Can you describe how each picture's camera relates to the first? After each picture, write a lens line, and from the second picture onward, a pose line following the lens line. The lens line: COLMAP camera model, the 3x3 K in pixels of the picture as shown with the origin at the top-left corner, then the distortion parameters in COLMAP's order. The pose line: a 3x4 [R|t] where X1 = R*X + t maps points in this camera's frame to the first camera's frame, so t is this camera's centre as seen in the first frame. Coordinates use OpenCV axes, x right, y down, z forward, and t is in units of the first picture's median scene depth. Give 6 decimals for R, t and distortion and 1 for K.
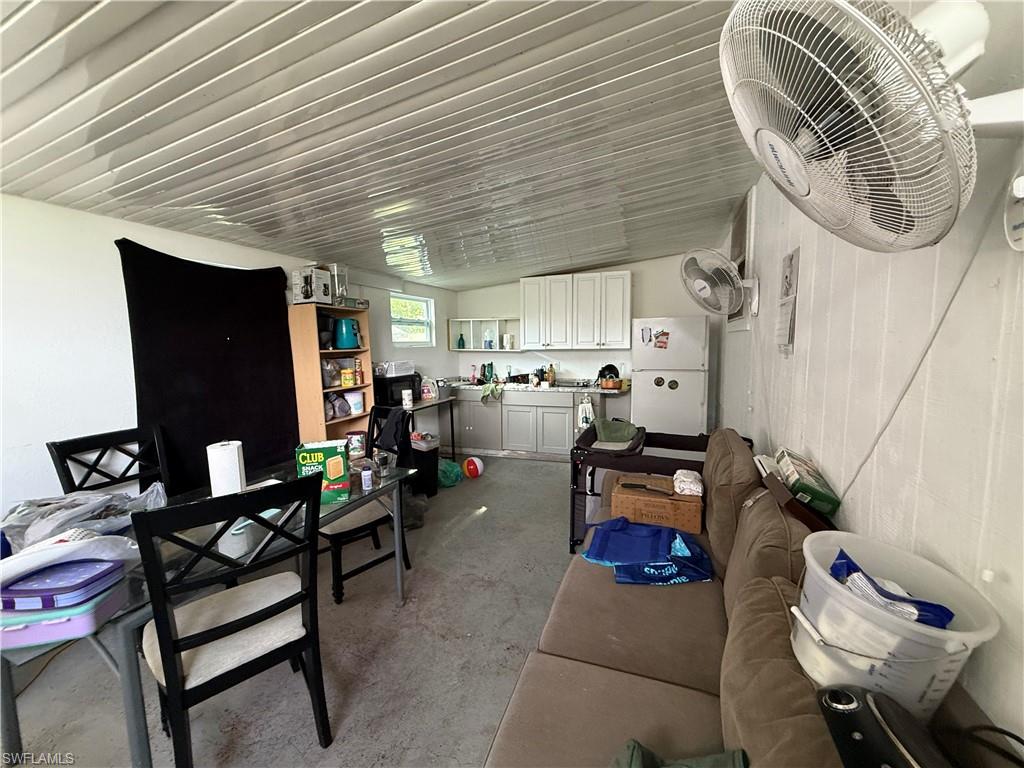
lens RADIAL K [[409.0, 0, 513.1], [0, 409.0, 384.8], [0, 0, 1]] dist [0.001674, 0.000092]
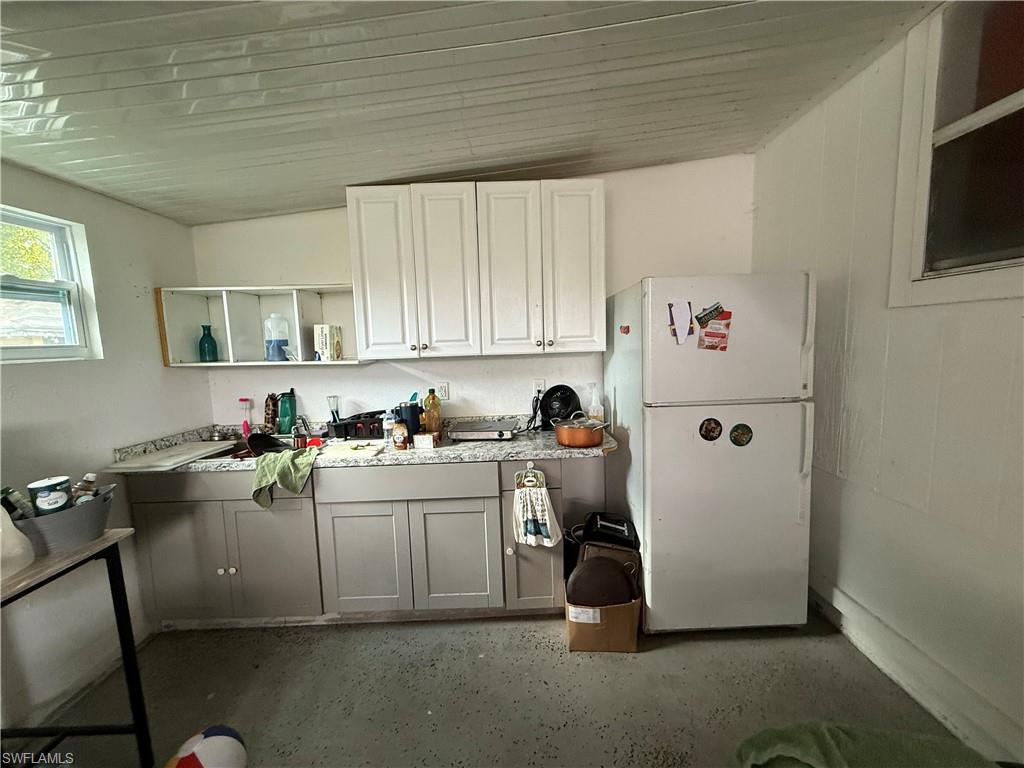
lens RADIAL K [[409.0, 0, 509.3], [0, 409.0, 379.6], [0, 0, 1]] dist [0.001674, 0.000092]
pose [[0.936915, -0.051592, 0.345728, 0.017382], [0.055780, 0.998441, -0.002169, -0.056892], [-0.345077, 0.021317, 0.938332, 0.556283]]
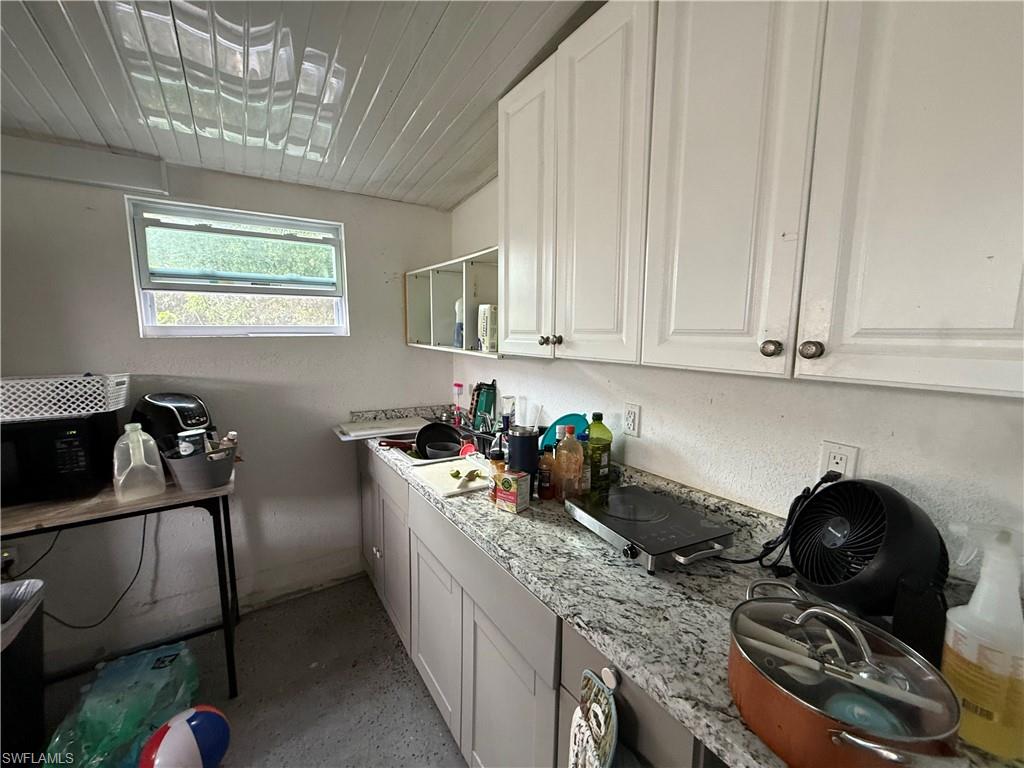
lens RADIAL K [[409.0, 0, 514.2], [0, 409.0, 379.9], [0, 0, 1]] dist [0.001674, 0.000092]
pose [[0.809657, 0.086901, -0.580435, 0.206915], [-0.076472, 0.996167, 0.042472, -0.081573], [0.581901, 0.009999, 0.813199, 0.773544]]
